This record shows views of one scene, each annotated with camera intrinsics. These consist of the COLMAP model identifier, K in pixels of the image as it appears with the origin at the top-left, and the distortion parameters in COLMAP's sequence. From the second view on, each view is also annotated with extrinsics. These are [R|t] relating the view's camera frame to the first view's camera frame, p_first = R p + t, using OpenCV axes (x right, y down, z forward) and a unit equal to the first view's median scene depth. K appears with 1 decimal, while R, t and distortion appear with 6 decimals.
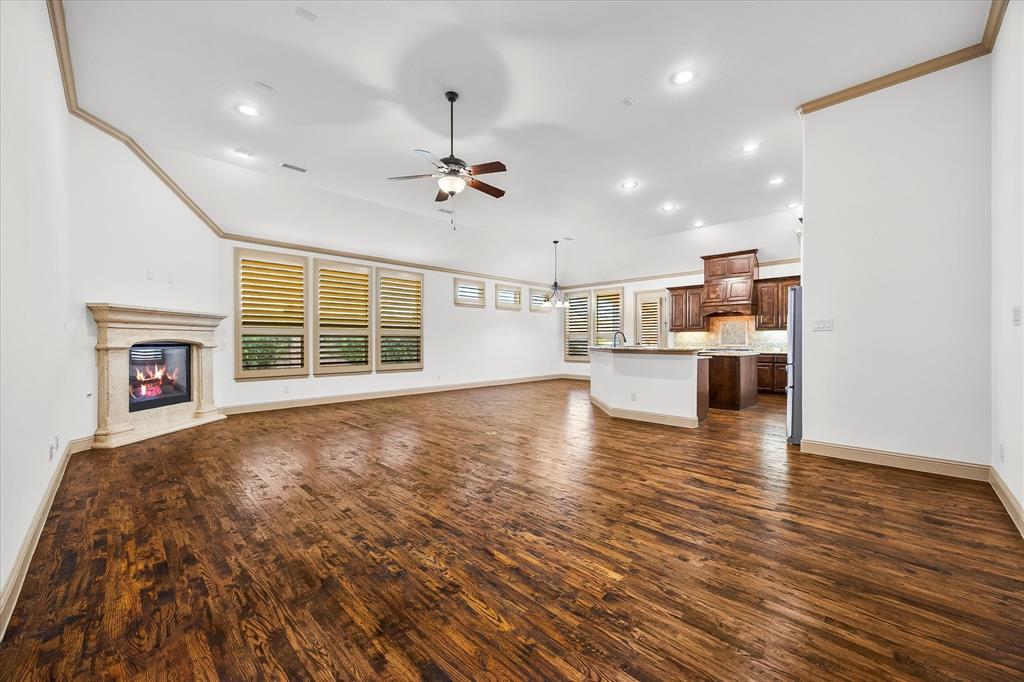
lens RADIAL K [[398.9, 0, 506.4], [0, 398.9, 341.3], [0, 0, 1]] dist [0.002168, 0.000148]
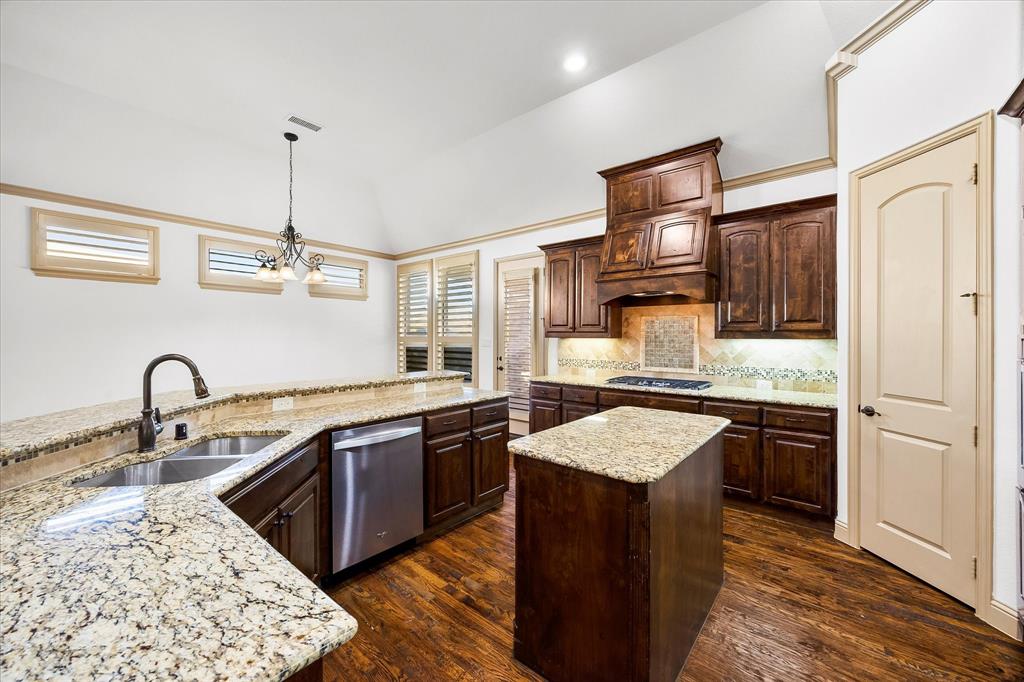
lens RADIAL K [[398.9, 0, 515.1], [0, 398.9, 335.8], [0, 0, 1]] dist [0.002168, 0.000148]
pose [[0.995597, 0.000182, 0.093738, 0.390583], [-0.000165, 1.000000, -0.000186, -0.031015], [-0.093738, 0.000170, 0.995597, 0.627287]]
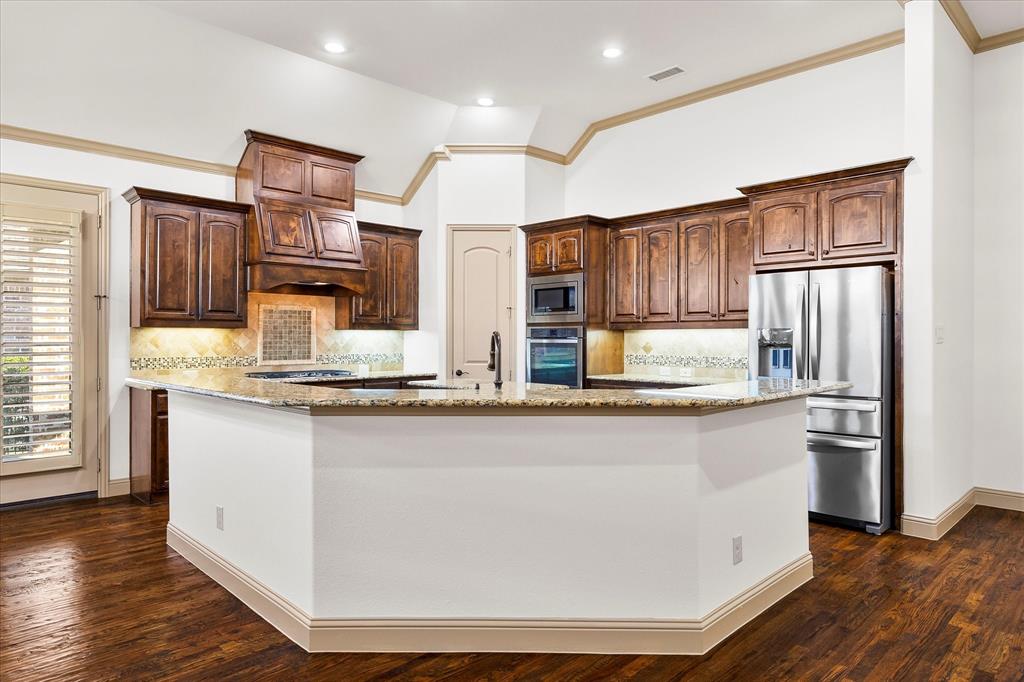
lens RADIAL K [[638.5, 0, 513.0], [0, 638.5, 335.5], [0, 0, 1]] dist [-0.009314, -0.001090]
pose [[0.003589, 0.004016, 0.999985, -0.122873], [-0.000164, 0.999992, -0.004015, -0.017452], [-0.999994, -0.000149, 0.003590, 0.834801]]
